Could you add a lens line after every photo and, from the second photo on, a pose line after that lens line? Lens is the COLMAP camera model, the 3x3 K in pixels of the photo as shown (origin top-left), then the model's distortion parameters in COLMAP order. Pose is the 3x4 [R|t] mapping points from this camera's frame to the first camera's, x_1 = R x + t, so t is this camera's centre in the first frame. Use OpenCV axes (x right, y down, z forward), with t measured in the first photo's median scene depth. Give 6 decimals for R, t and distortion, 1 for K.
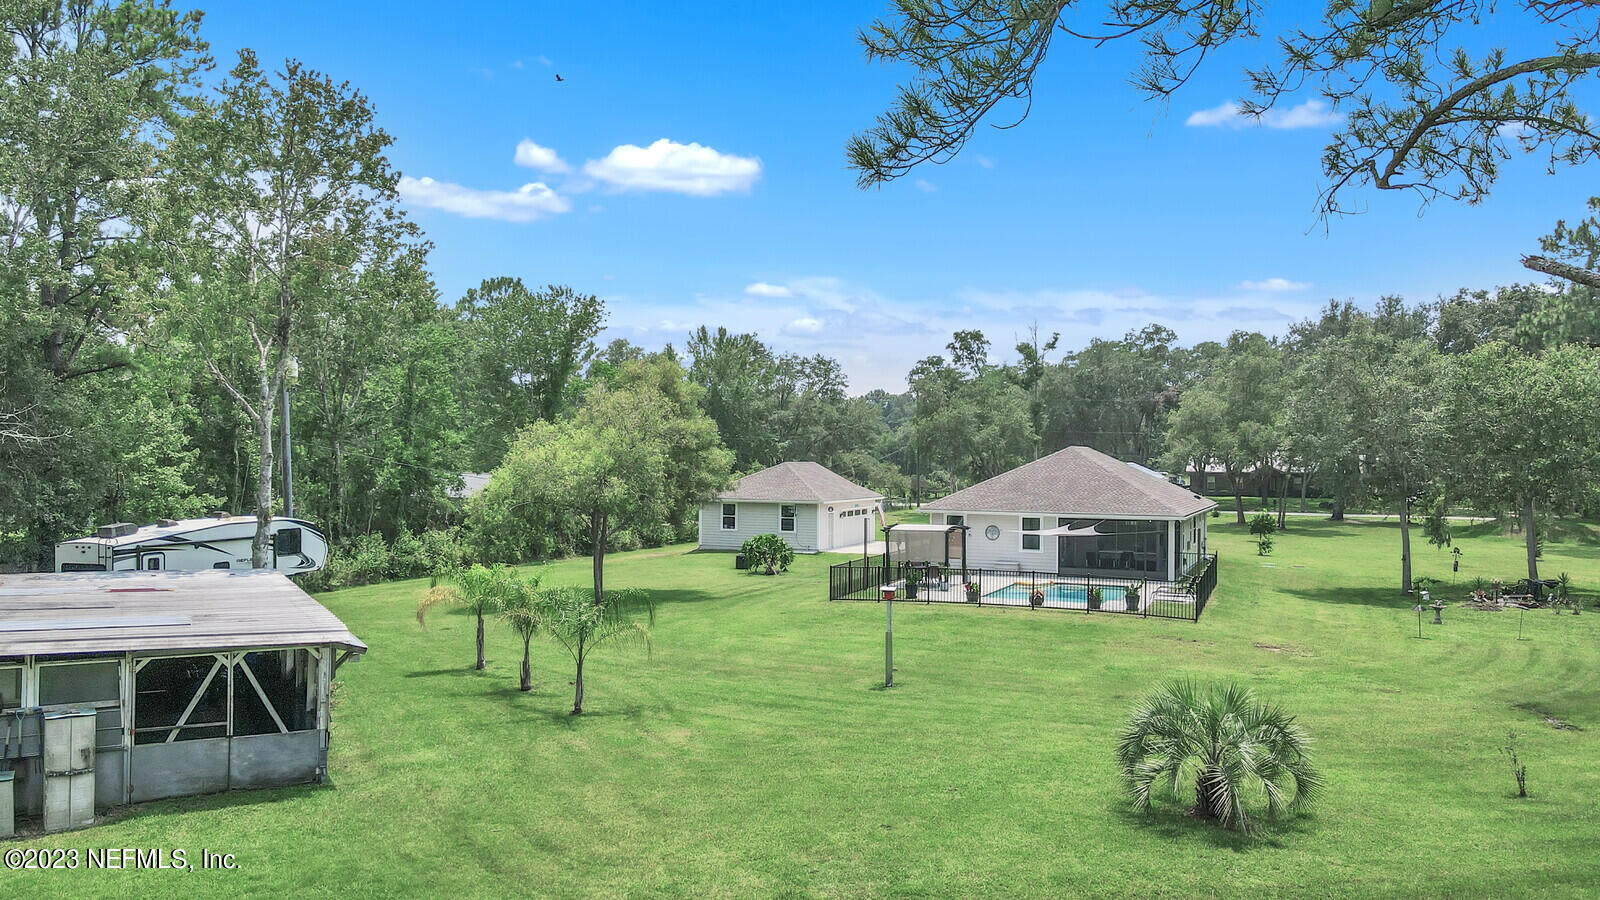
lens RADIAL K [[1192.6, 0, 807.3], [0, 1192.6, 456.7], [0, 0, 1]] dist [0.000461, 0.023777]
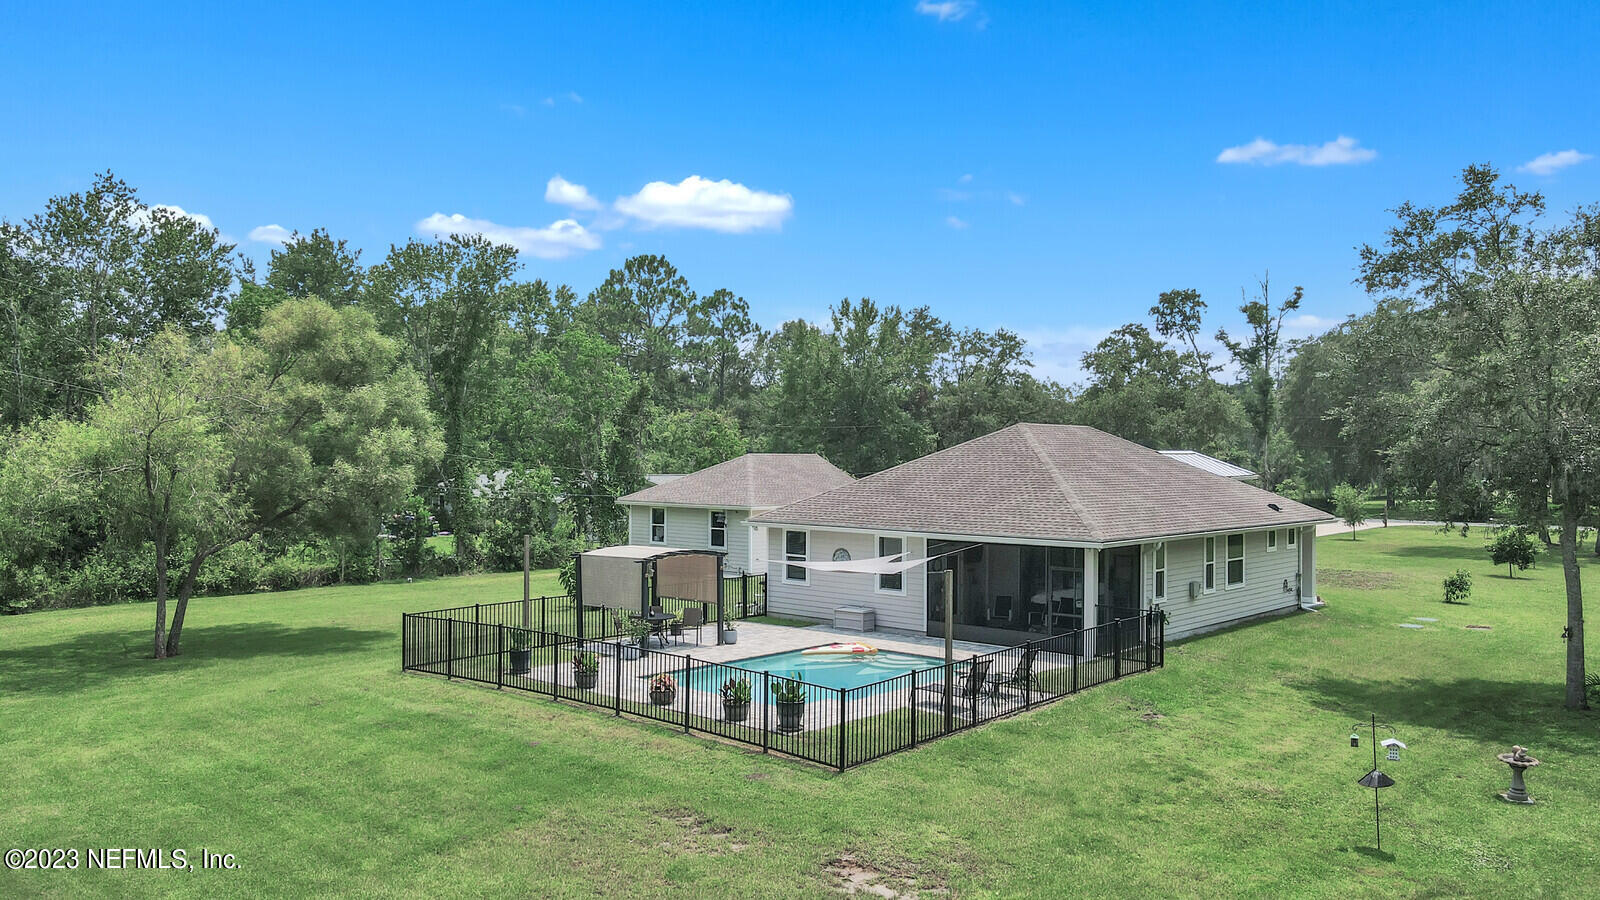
lens RADIAL K [[1192.6, 0, 808.2], [0, 1192.6, 451.1], [0, 0, 1]] dist [0.000461, 0.023777]
pose [[0.947739, -0.003436, -0.319029, 0.259729], [0.001428, 0.999978, -0.006528, 0.008055], [0.319044, 0.005732, 0.947722, 0.305969]]
